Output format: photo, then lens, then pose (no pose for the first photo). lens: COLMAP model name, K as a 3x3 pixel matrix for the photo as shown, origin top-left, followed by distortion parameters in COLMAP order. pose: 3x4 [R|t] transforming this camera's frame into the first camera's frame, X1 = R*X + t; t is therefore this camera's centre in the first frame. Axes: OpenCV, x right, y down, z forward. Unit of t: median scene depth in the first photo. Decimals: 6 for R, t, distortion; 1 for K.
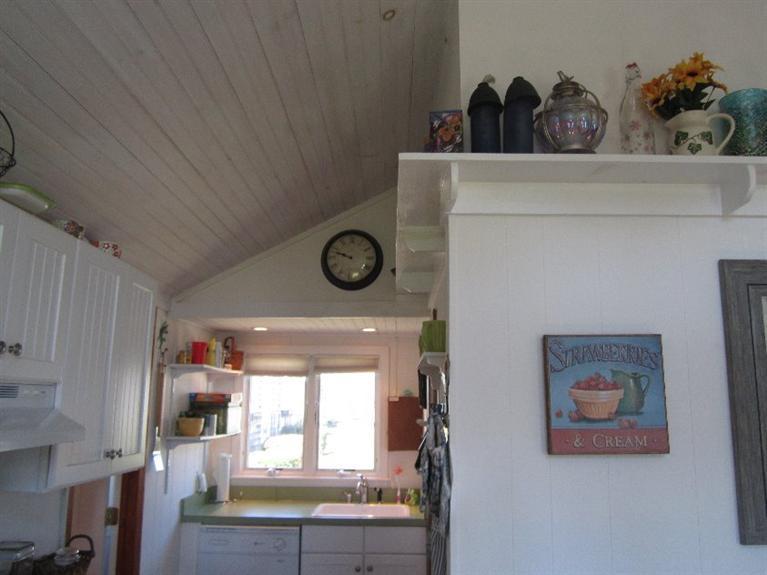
lens RADIAL K [[637.4, 0, 383.5], [0, 637.4, 287.5], [0, 0, 1]] dist [-0.035773, -0.000829]
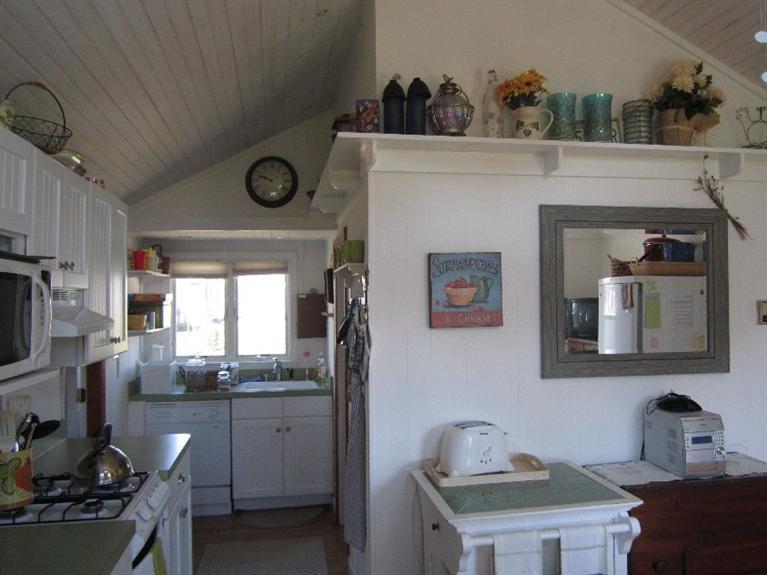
lens RADIAL K [[637.4, 0, 383.5], [0, 637.4, 287.5], [0, 0, 1]] dist [-0.035773, -0.000829]
pose [[0.982785, -0.013968, 0.184225, -0.119253], [-0.015503, 0.987386, 0.157569, -0.070701], [-0.184102, -0.157712, 0.970172, -0.414181]]
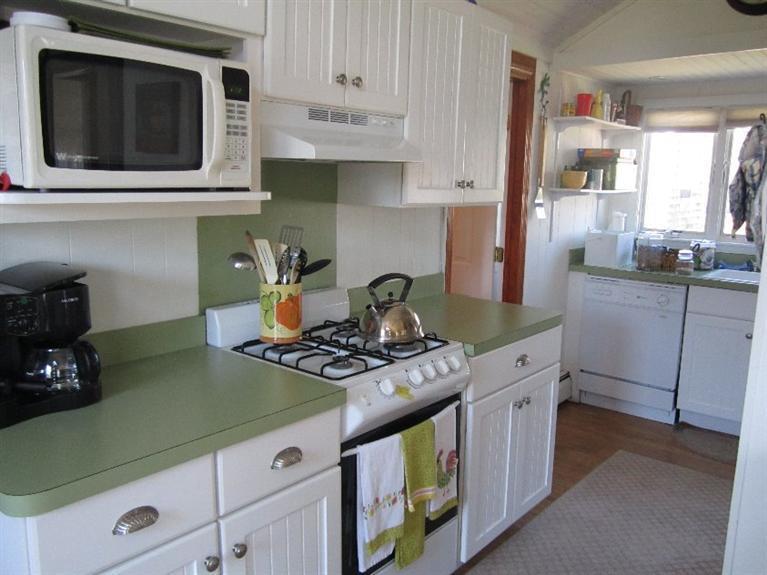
lens RADIAL K [[637.4, 0, 383.5], [0, 637.4, 287.5], [0, 0, 1]] dist [-0.035773, -0.000829]
pose [[0.779782, 0.114583, -0.615476, 0.191682], [0.097136, 0.949059, 0.299754, 0.087711], [0.618469, -0.293528, 0.728929, 0.026841]]
